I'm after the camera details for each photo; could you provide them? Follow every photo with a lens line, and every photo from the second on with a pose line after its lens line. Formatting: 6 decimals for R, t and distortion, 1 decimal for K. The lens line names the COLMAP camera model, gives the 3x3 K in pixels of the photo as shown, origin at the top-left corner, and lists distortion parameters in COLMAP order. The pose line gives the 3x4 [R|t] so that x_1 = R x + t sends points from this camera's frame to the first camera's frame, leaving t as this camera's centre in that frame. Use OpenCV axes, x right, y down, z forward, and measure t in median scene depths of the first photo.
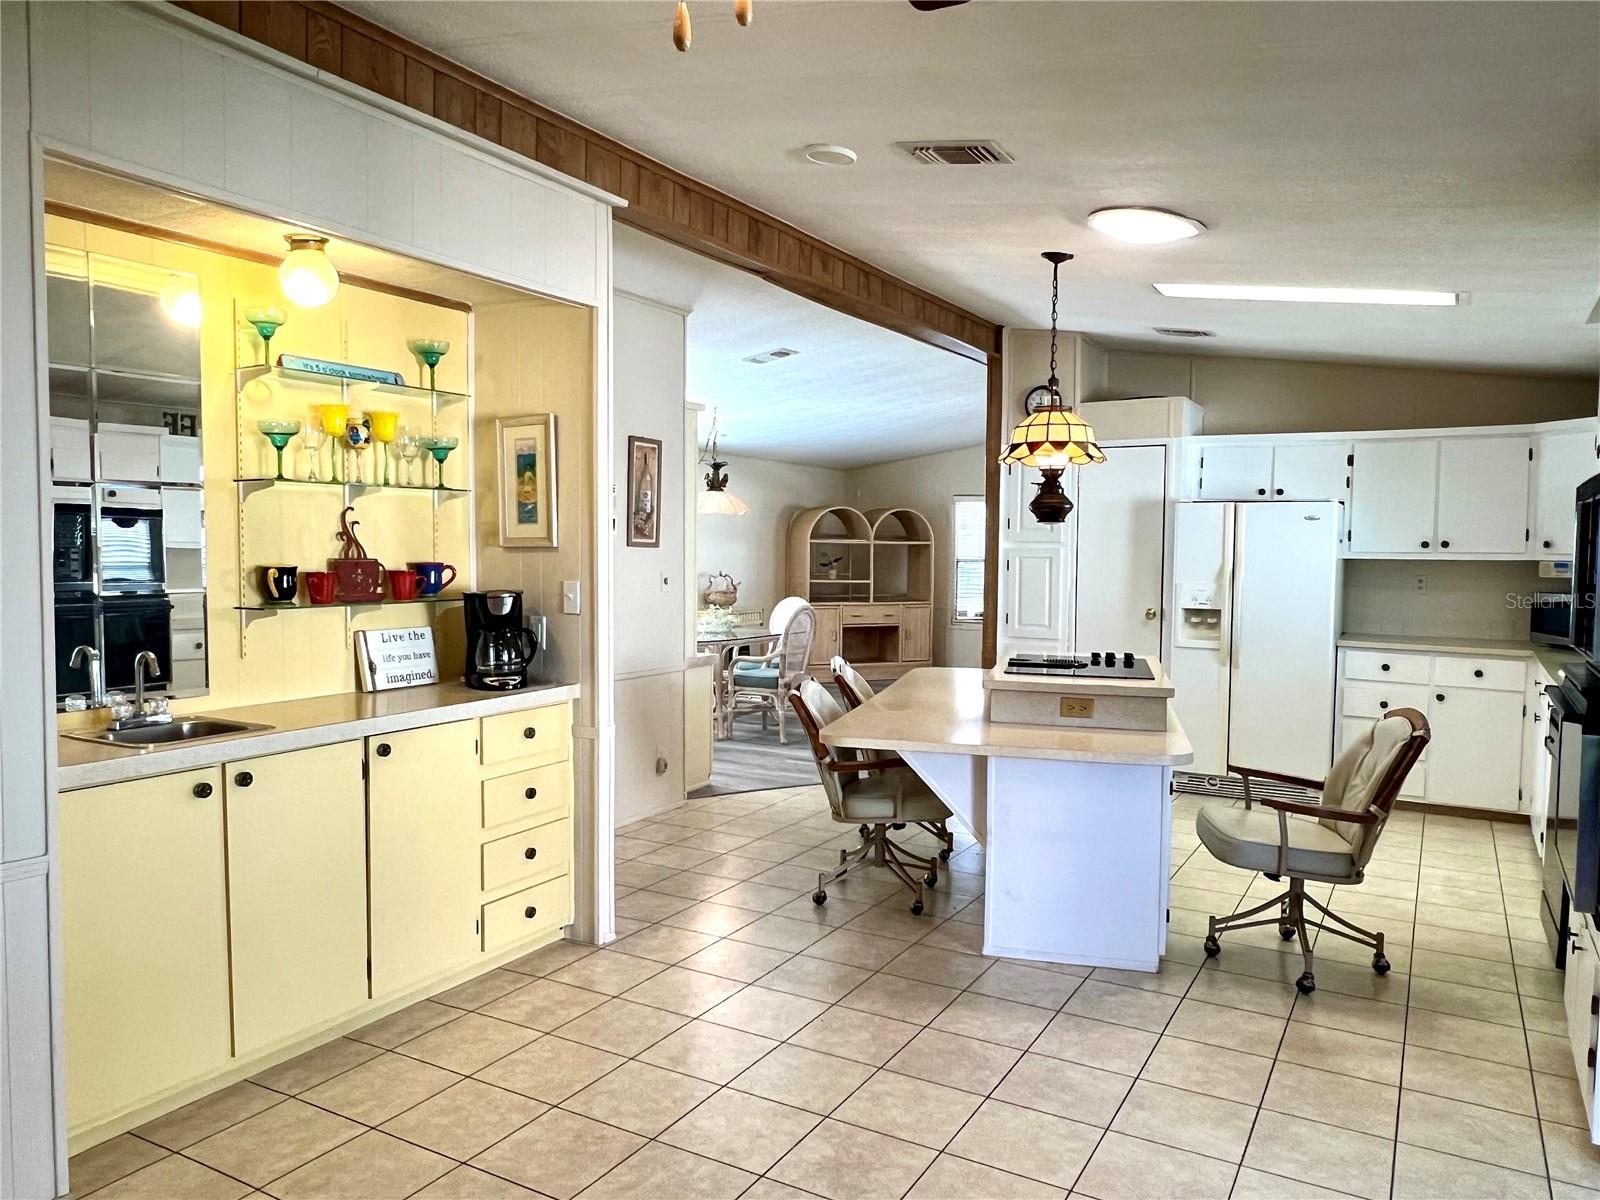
lens RADIAL K [[1124.1, 0, 793.0], [0, 1124.1, 607.8], [0, 0, 1]] dist [-0.000044, -0.005421]
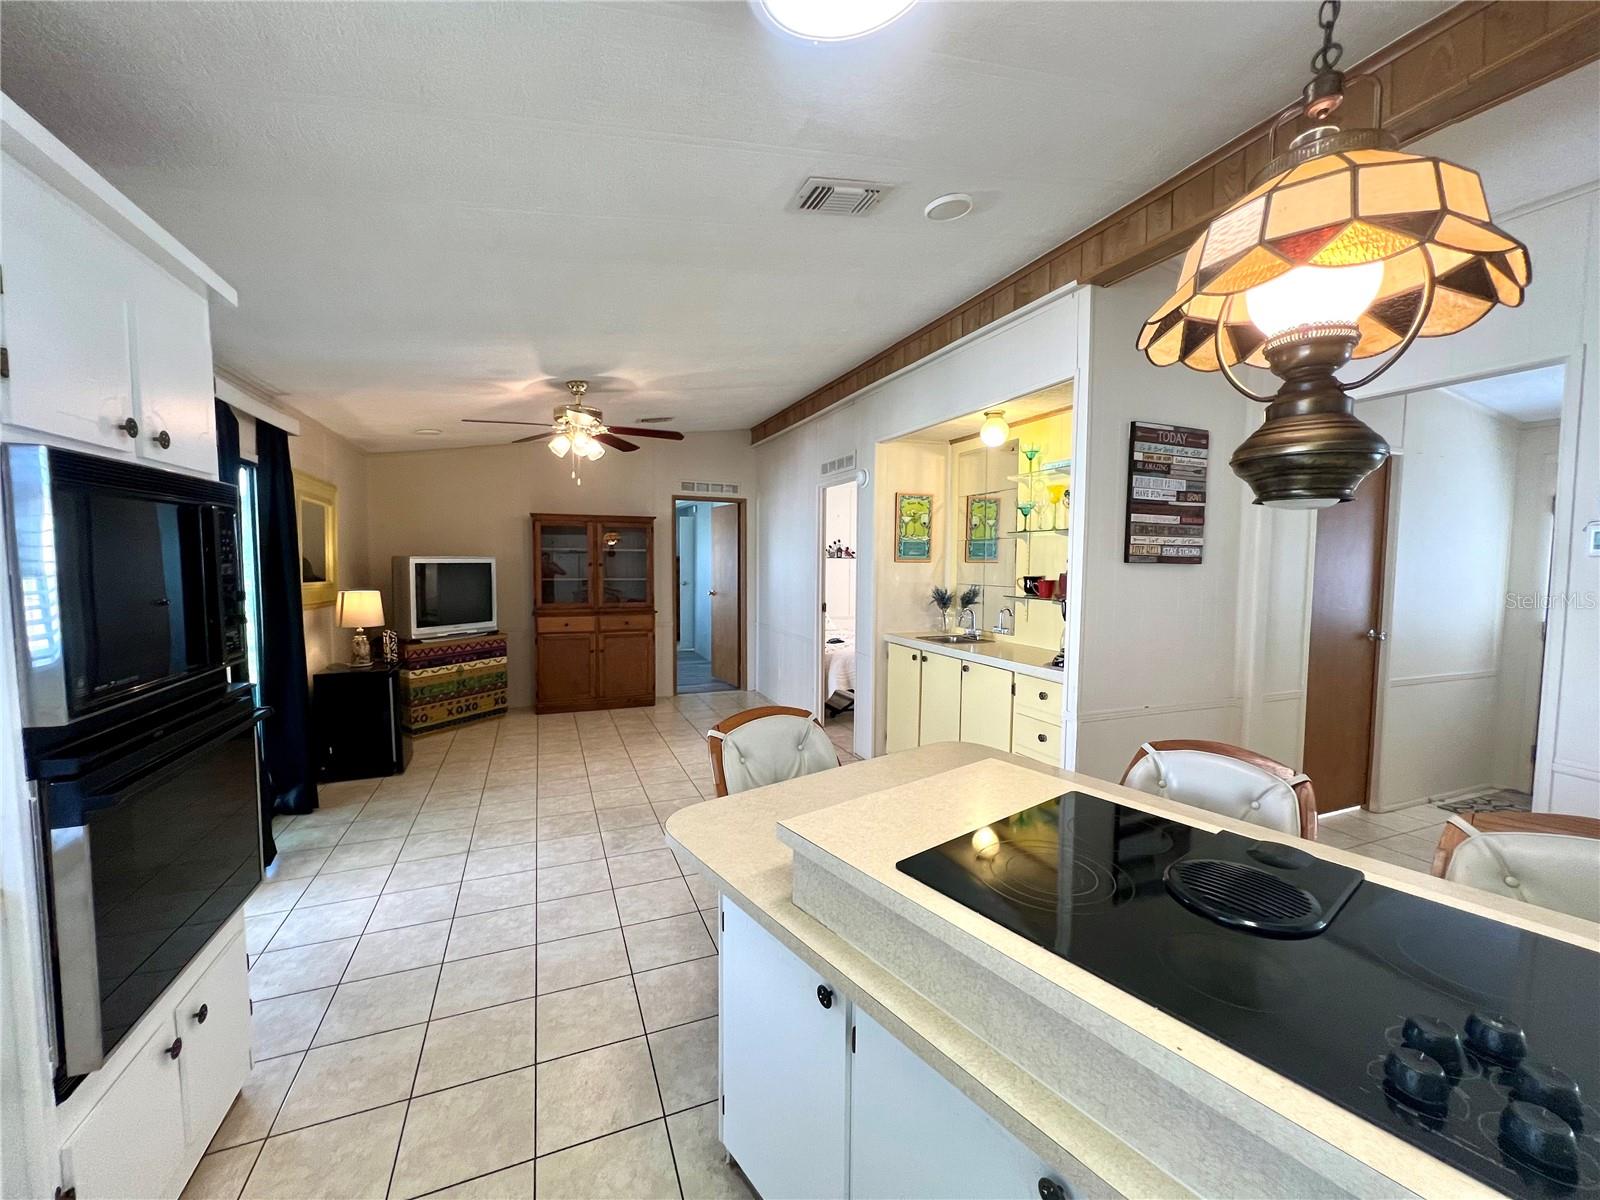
lens RADIAL K [[641.0, 0, 800.0], [0, 641.0, 600.0], [0, 0, 1]] dist [-0.000410, -0.000098]
pose [[-0.611790, 0.038290, -0.790093, 0.484115], [-0.057055, 0.994090, 0.092355, -0.055548], [0.788960, 0.101580, -0.605989, 1.000921]]
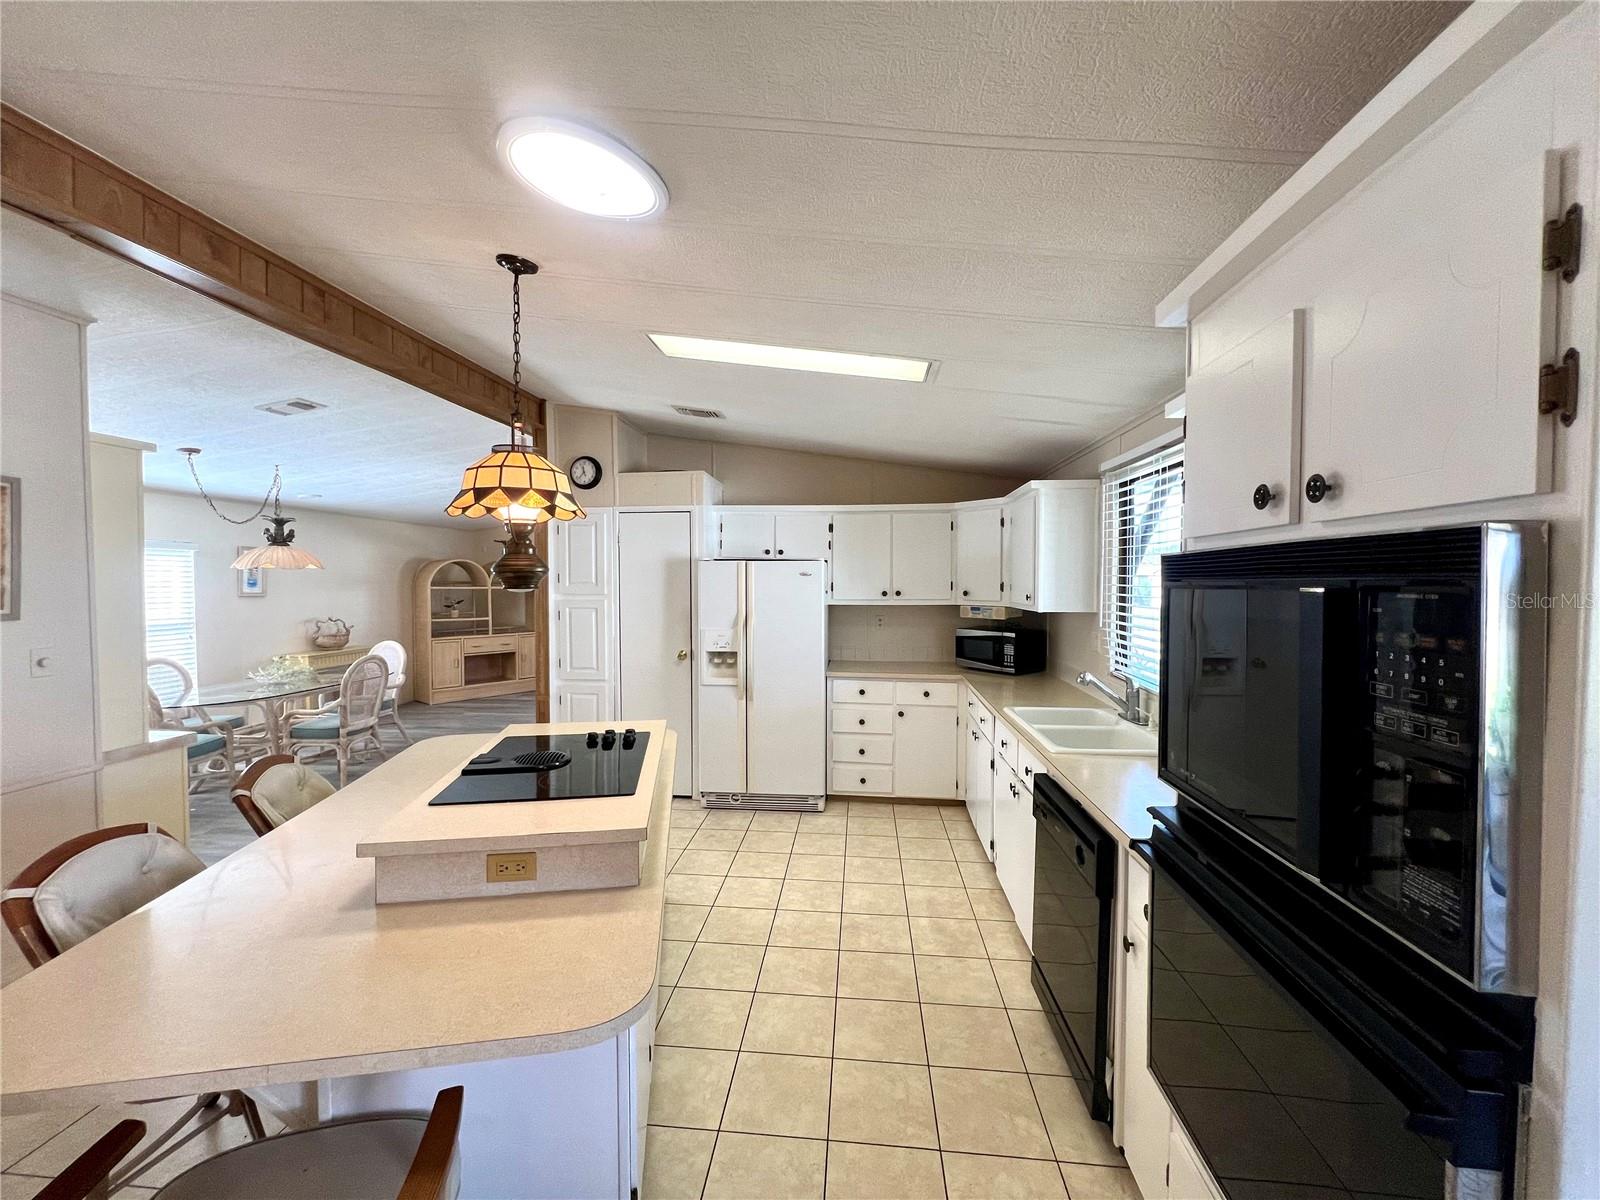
lens RADIAL K [[640.0, 0, 799.5], [0, 640.0, 599.4], [0, 0, 1]] dist [-0.001689, 0.000206]
pose [[0.908878, -0.022636, 0.416448, 0.218638], [0.032615, 0.999326, -0.016862, -0.053552], [-0.415786, 0.028908, 0.909003, 0.489073]]
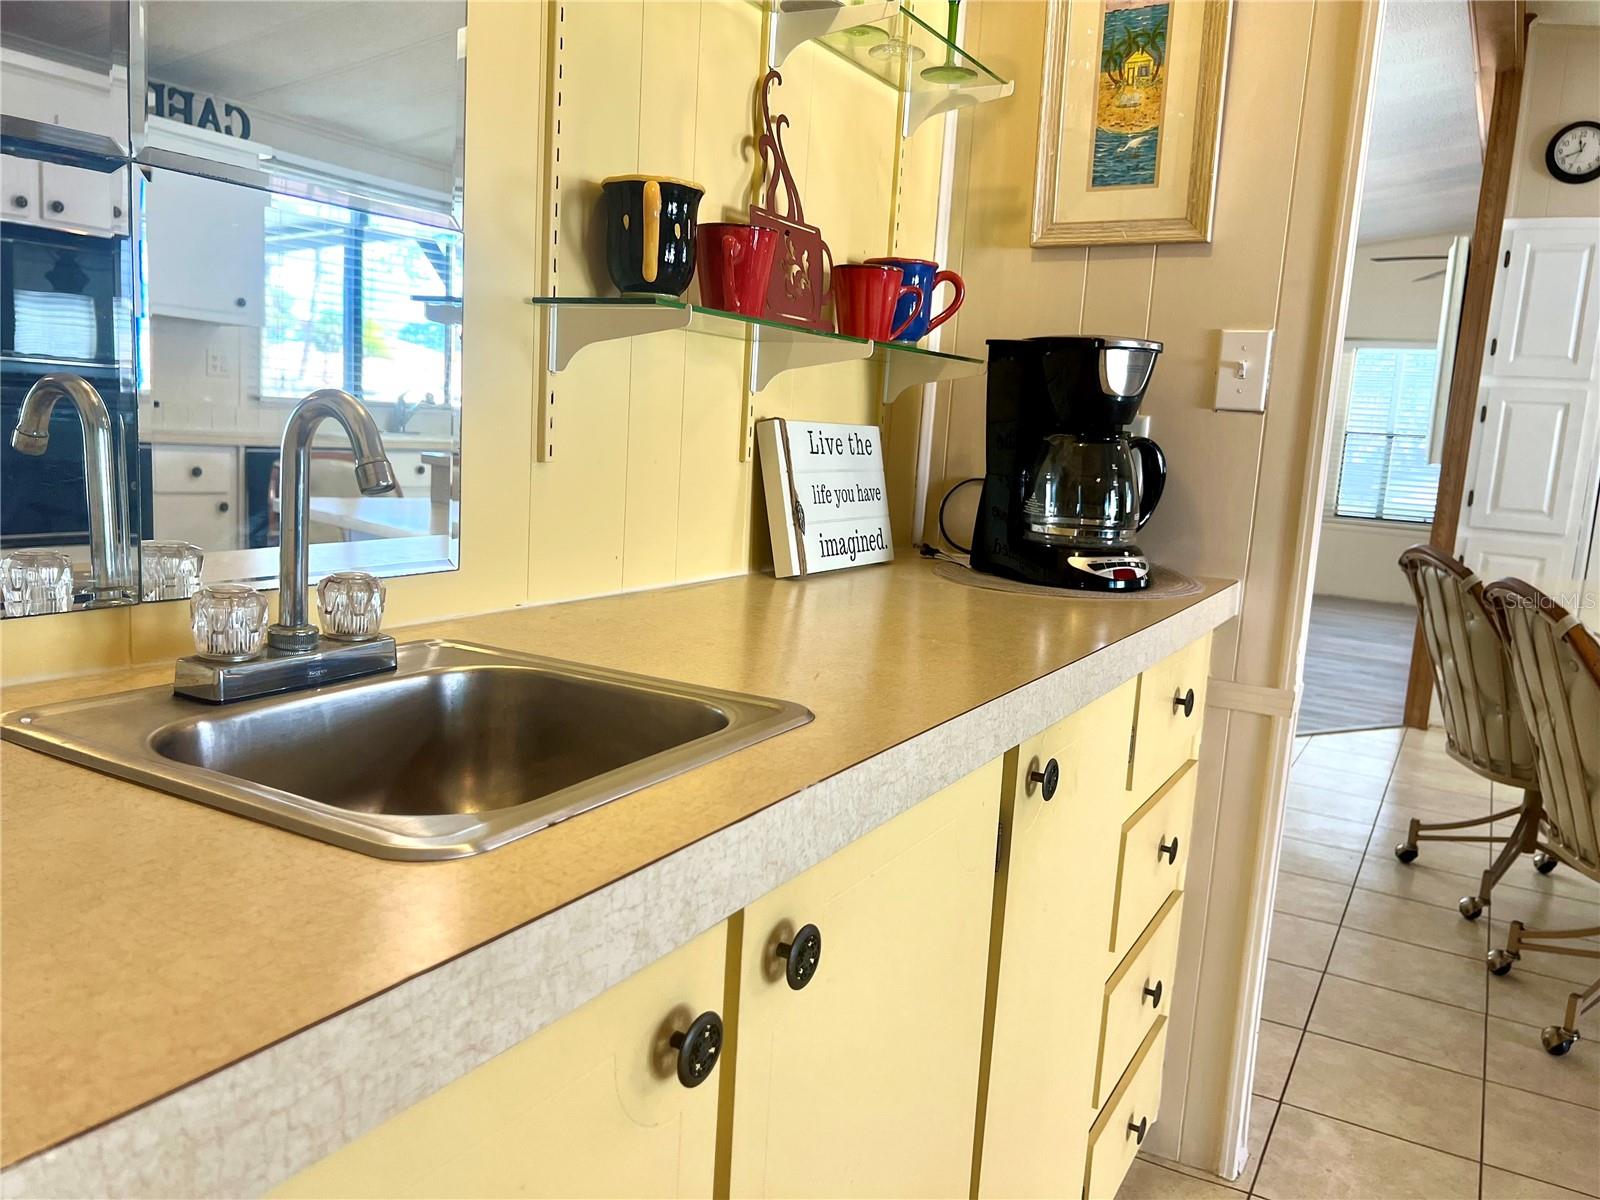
lens RADIAL K [[1211.3, 0, 793.7], [0, 1211.3, 607.8], [0, 0, 1]] dist [0.051808, -0.064918]
pose [[0.998502, 0.052235, 0.016278, -0.306318], [-0.053594, 0.993650, 0.098928, 0.034978], [-0.011007, -0.099652, 0.994961, 0.467228]]
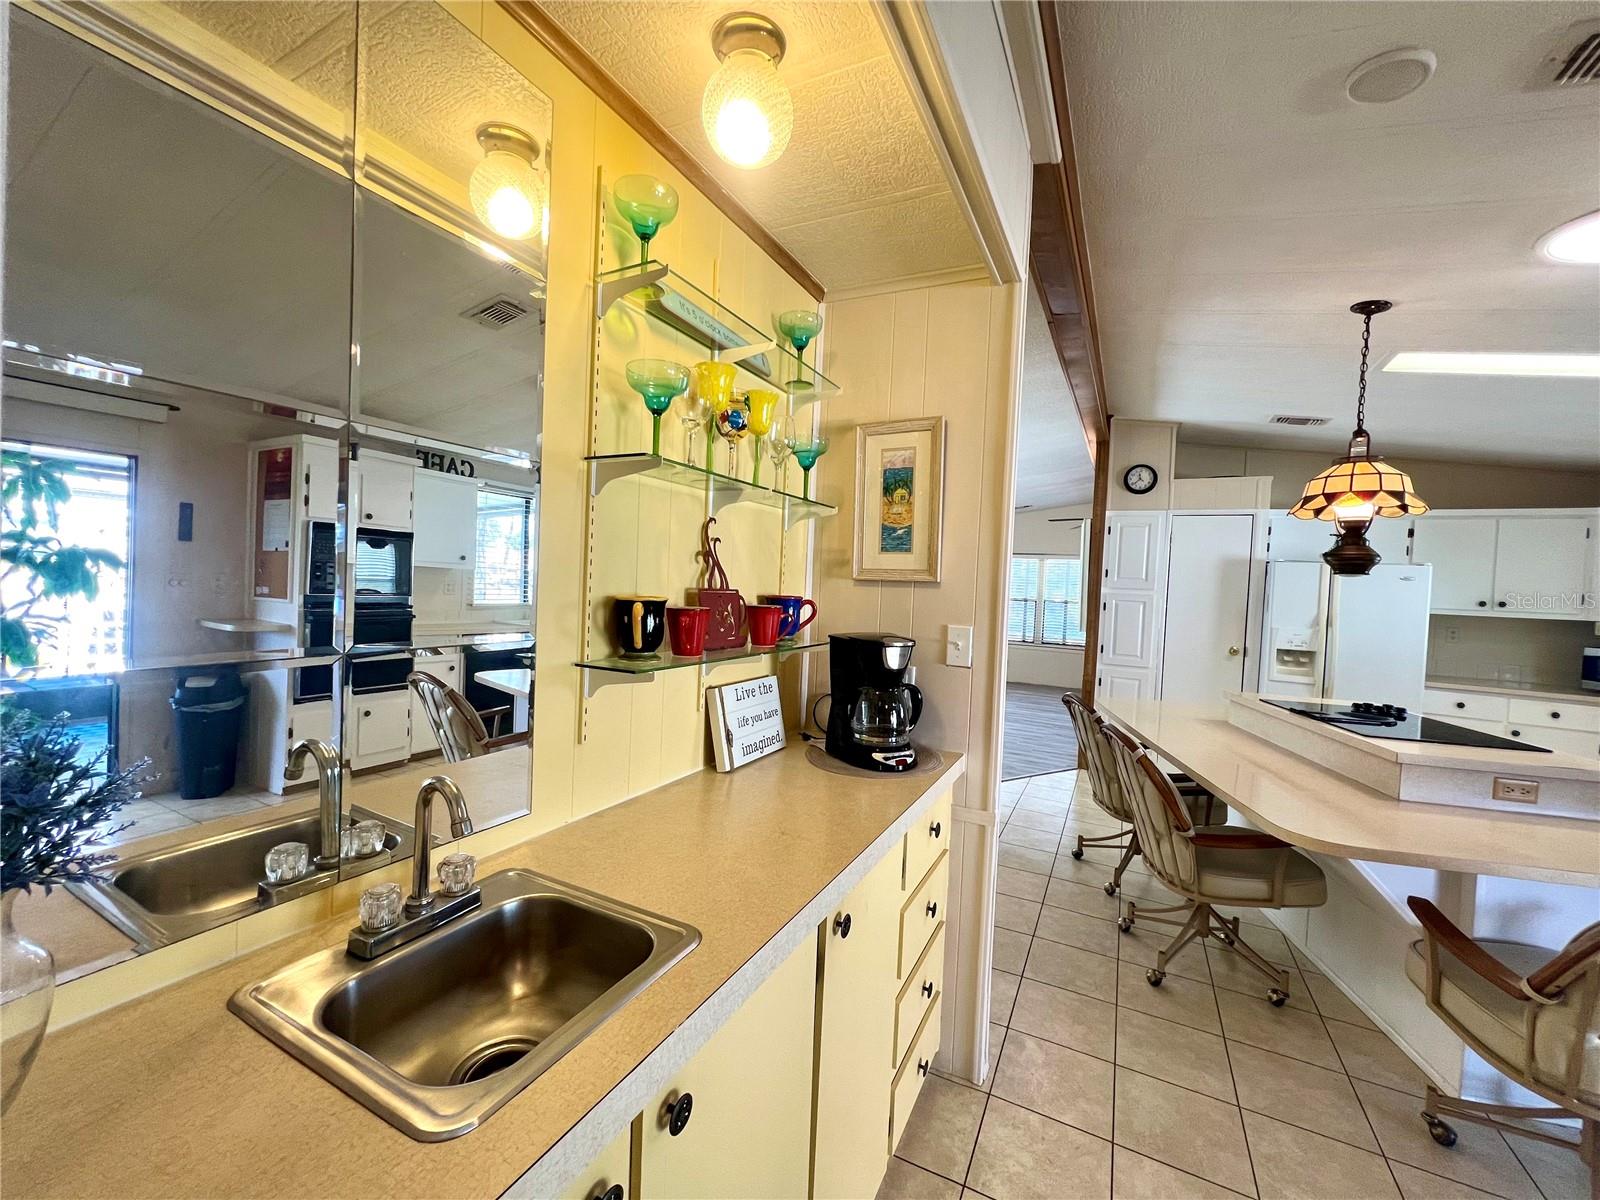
lens RADIAL K [[641.0, 0, 800.0], [0, 641.0, 600.0], [0, 0, 1]] dist [-0.000410, -0.000098]
pose [[0.997787, 0.035733, 0.056079, -0.285291], [-0.034275, 0.999054, -0.026748, -0.021793], [-0.056982, 0.024767, 0.998068, 0.463531]]
